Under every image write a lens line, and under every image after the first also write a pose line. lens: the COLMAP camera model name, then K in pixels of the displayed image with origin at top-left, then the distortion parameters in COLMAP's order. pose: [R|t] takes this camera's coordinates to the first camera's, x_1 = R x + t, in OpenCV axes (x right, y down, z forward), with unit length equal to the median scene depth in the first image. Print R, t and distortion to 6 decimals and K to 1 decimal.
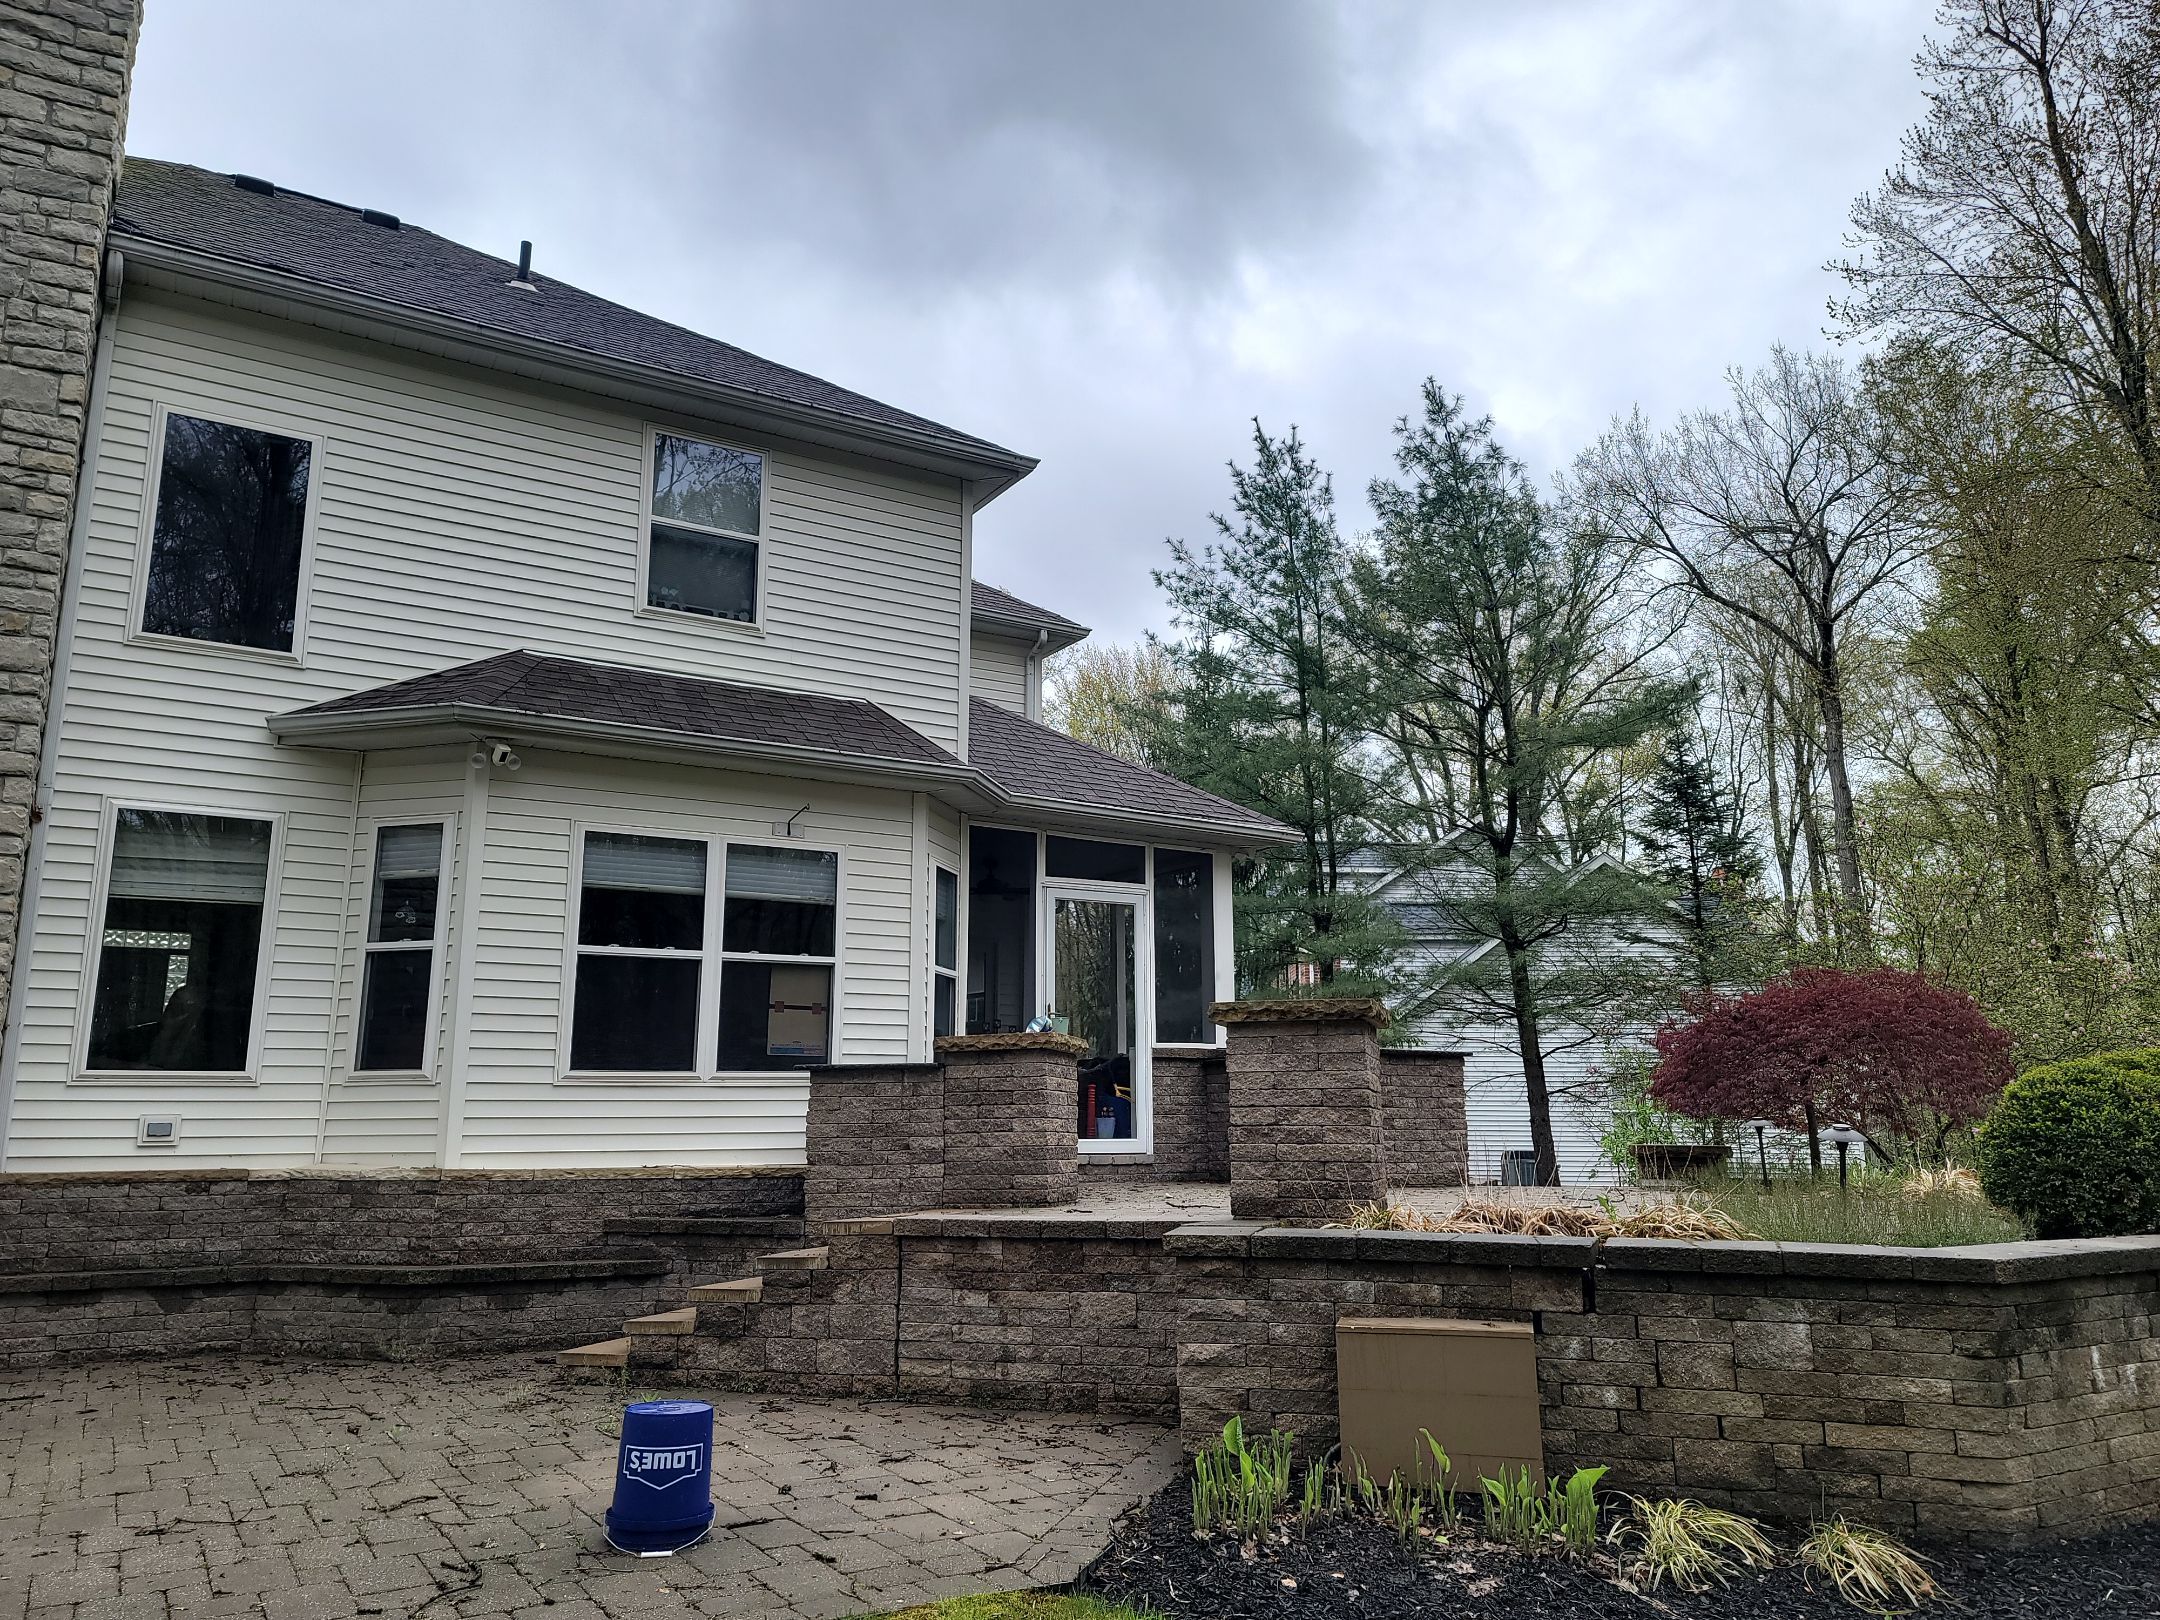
lens RADIAL K [[1577.9, 0, 1083.4], [0, 1577.9, 802.4], [0, 0, 1]] dist [0.090842, -0.075973]
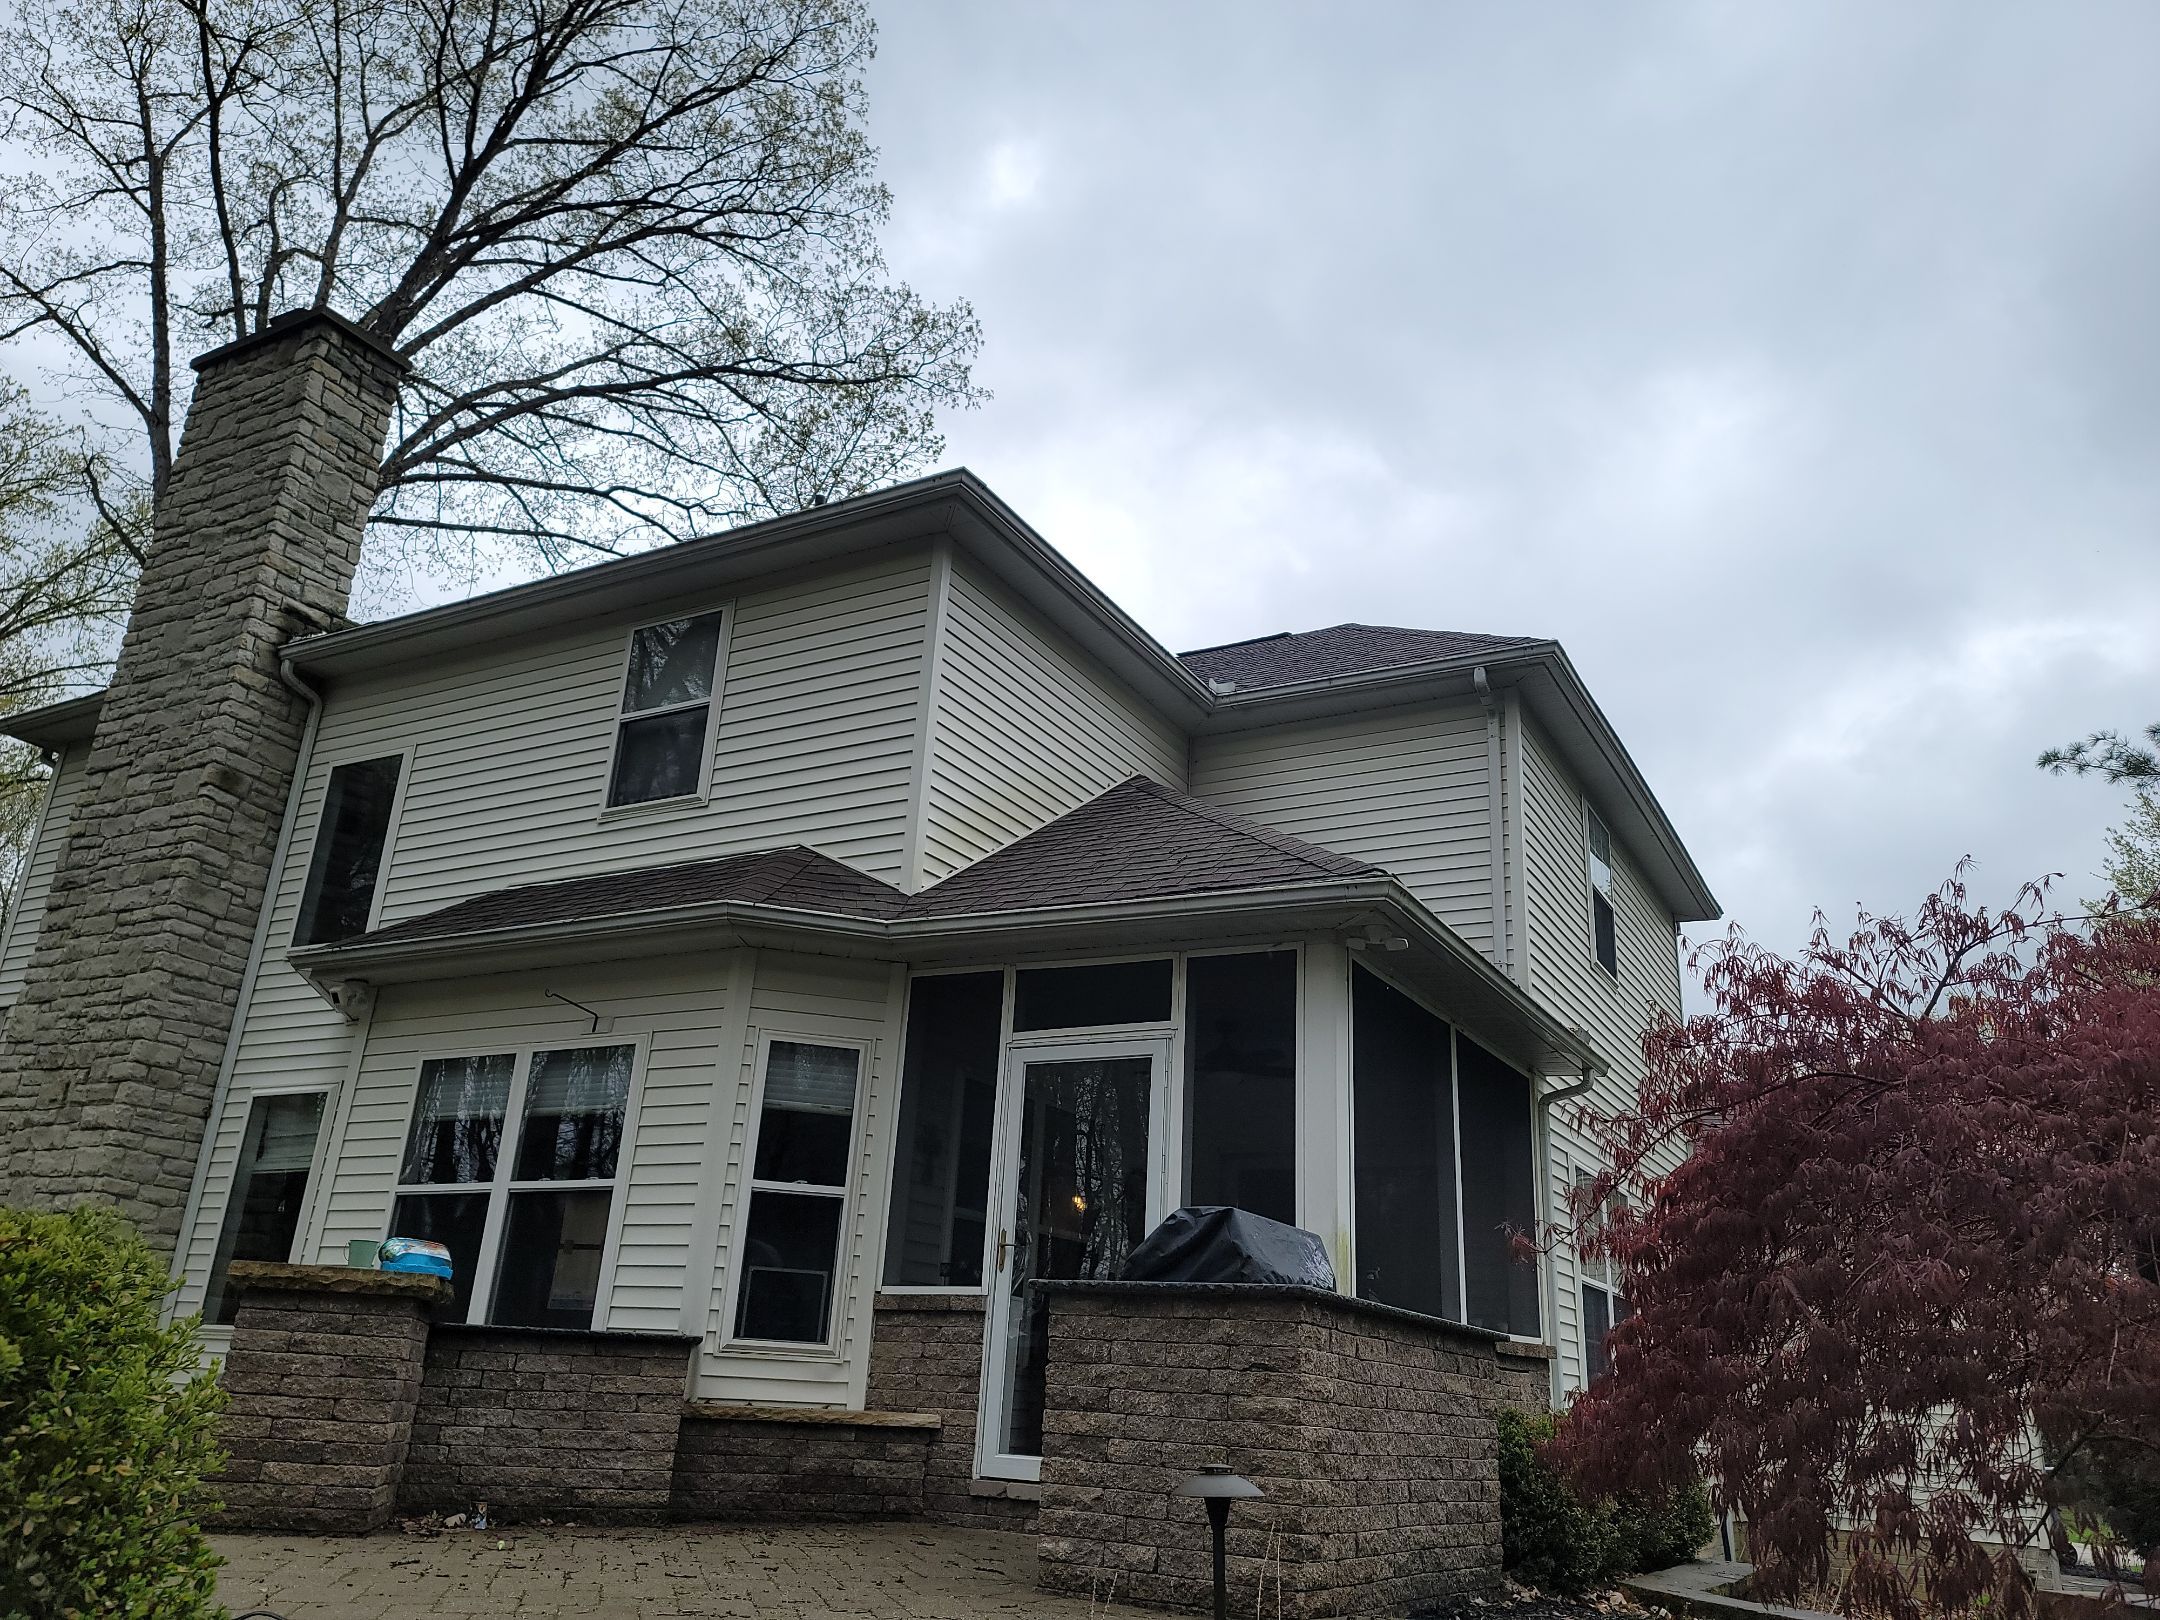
lens RADIAL K [[1579.8, 0, 1088.0], [0, 1579.8, 810.3], [0, 0, 1]] dist [0.075686, -0.058487]
pose [[0.513771, -0.265410, -0.815841, 0.614349], [0.124795, 0.963950, -0.235004, 0.128139], [0.848803, 0.018925, 0.528371, 0.725561]]
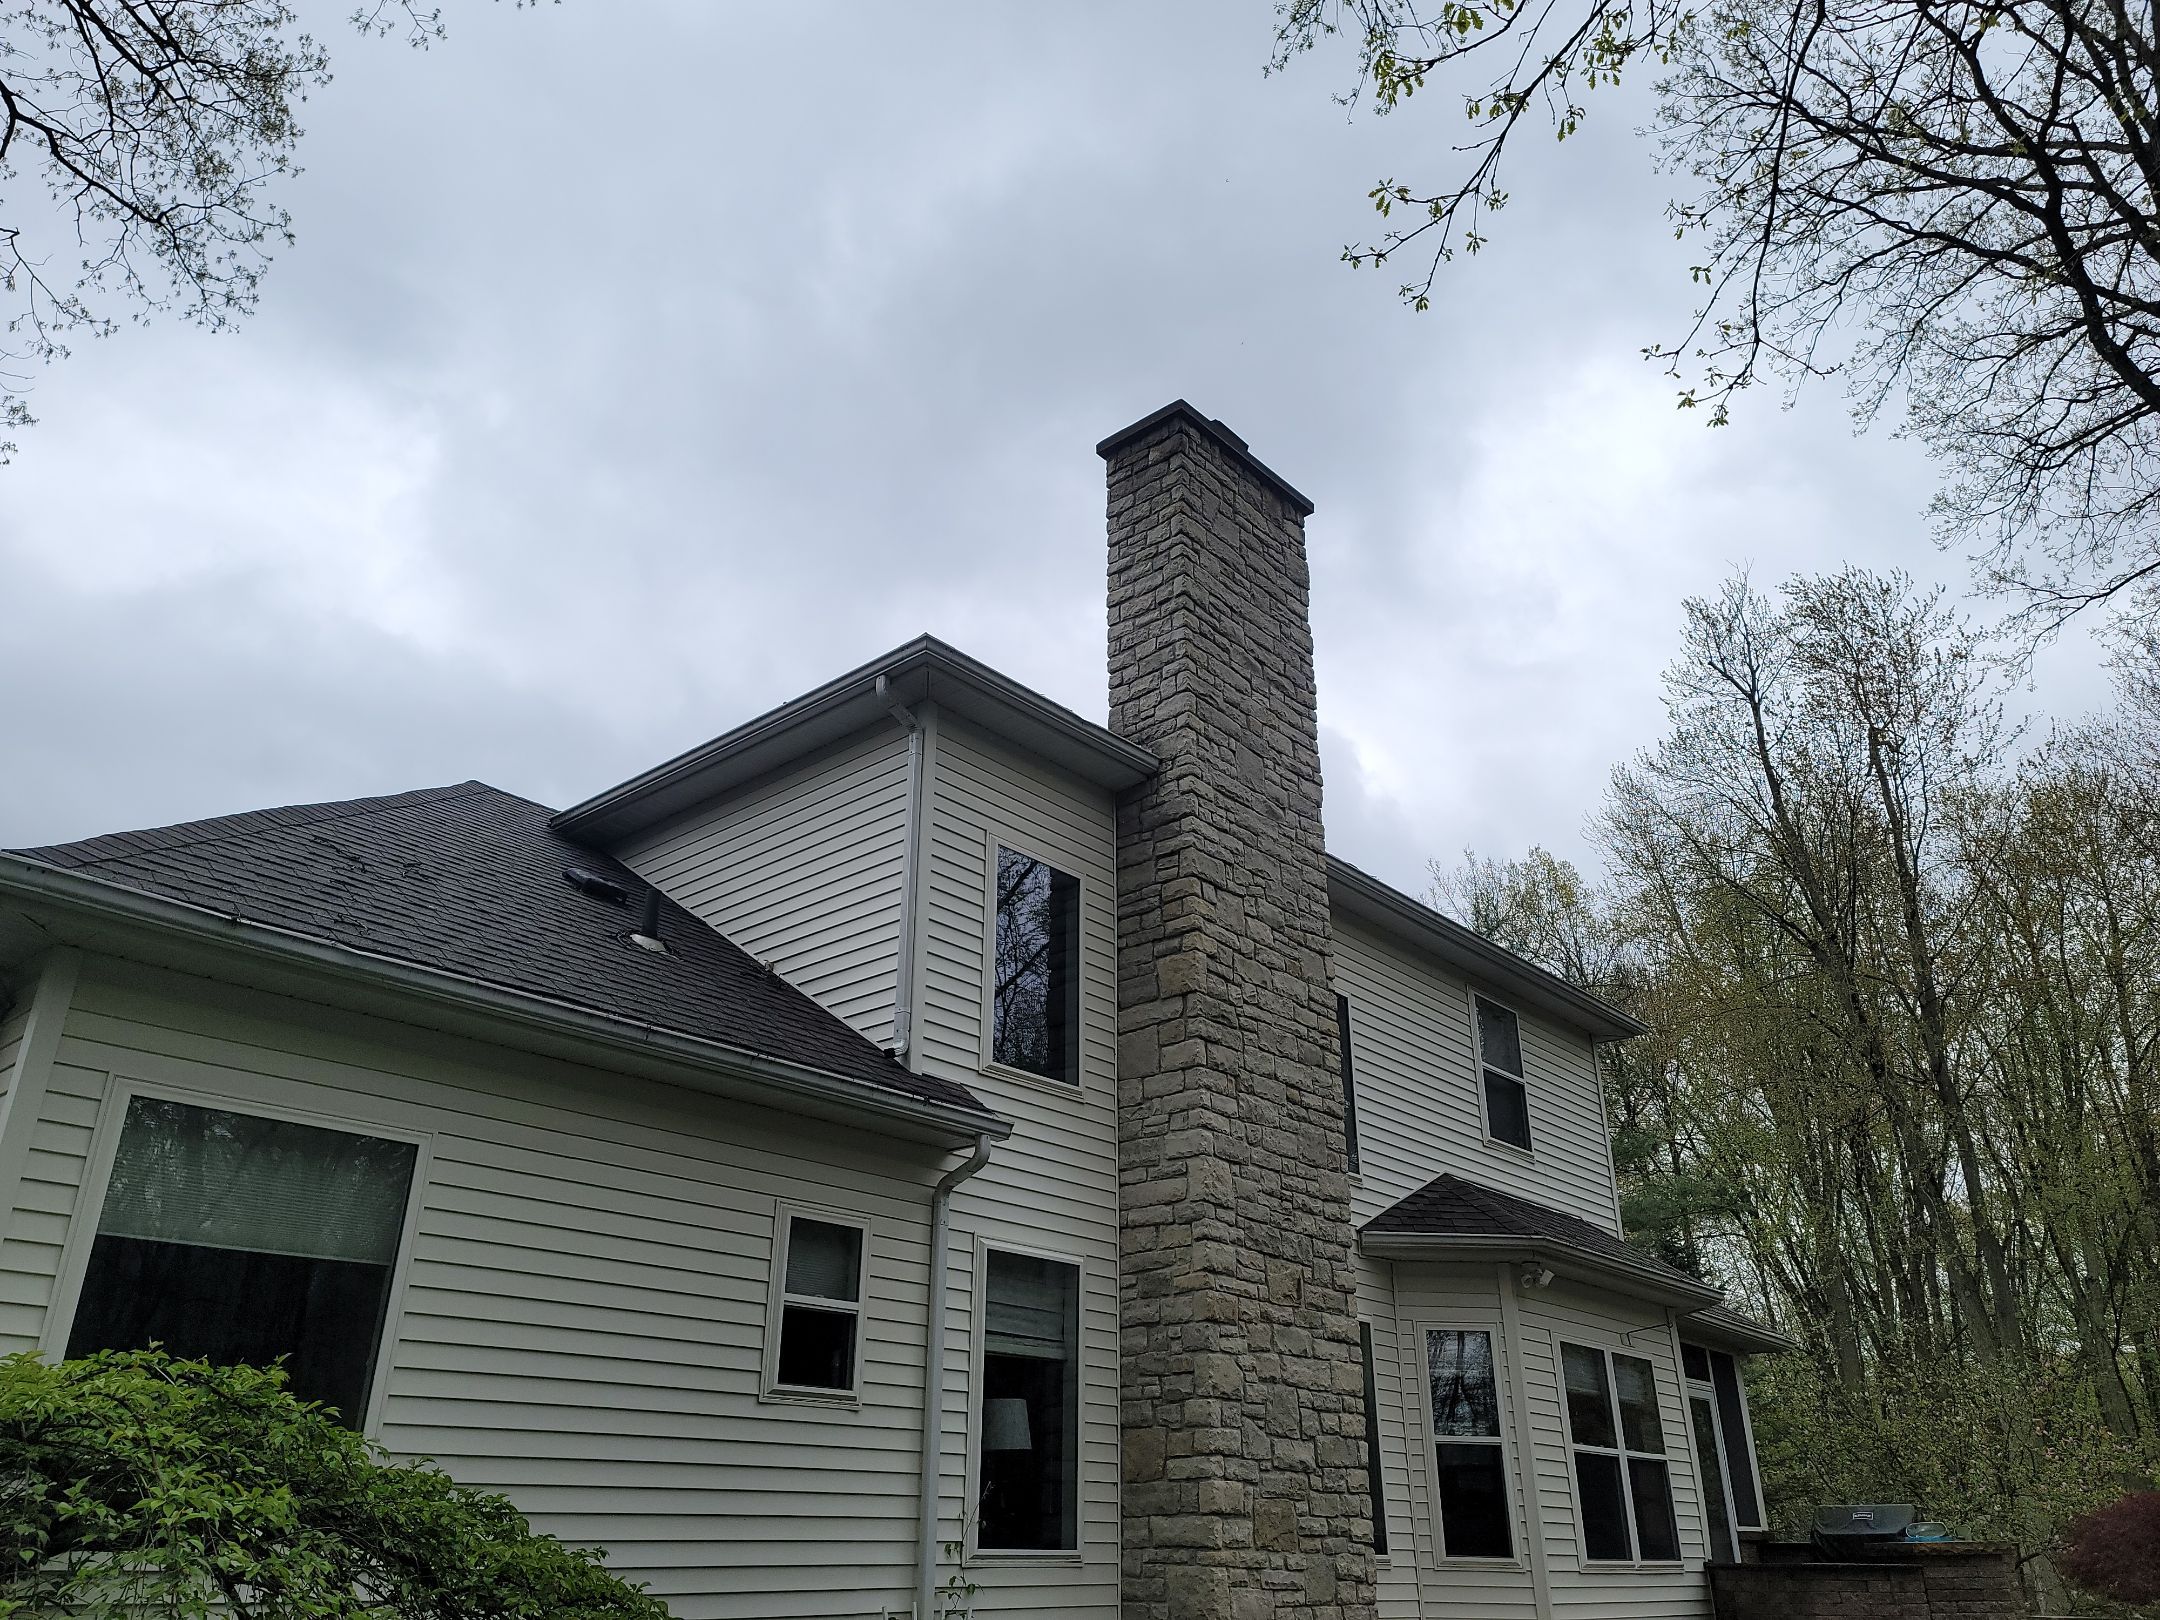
lens RADIAL K [[1592.7, 0, 1085.7], [0, 1592.7, 801.6], [0, 0, 1]] dist [0.087937, -0.081972]
pose [[0.946008, 0.142998, 0.290895, -0.941631], [-0.073233, 0.968514, -0.237946, -0.054143], [-0.315761, 0.203796, 0.926694, -0.107009]]
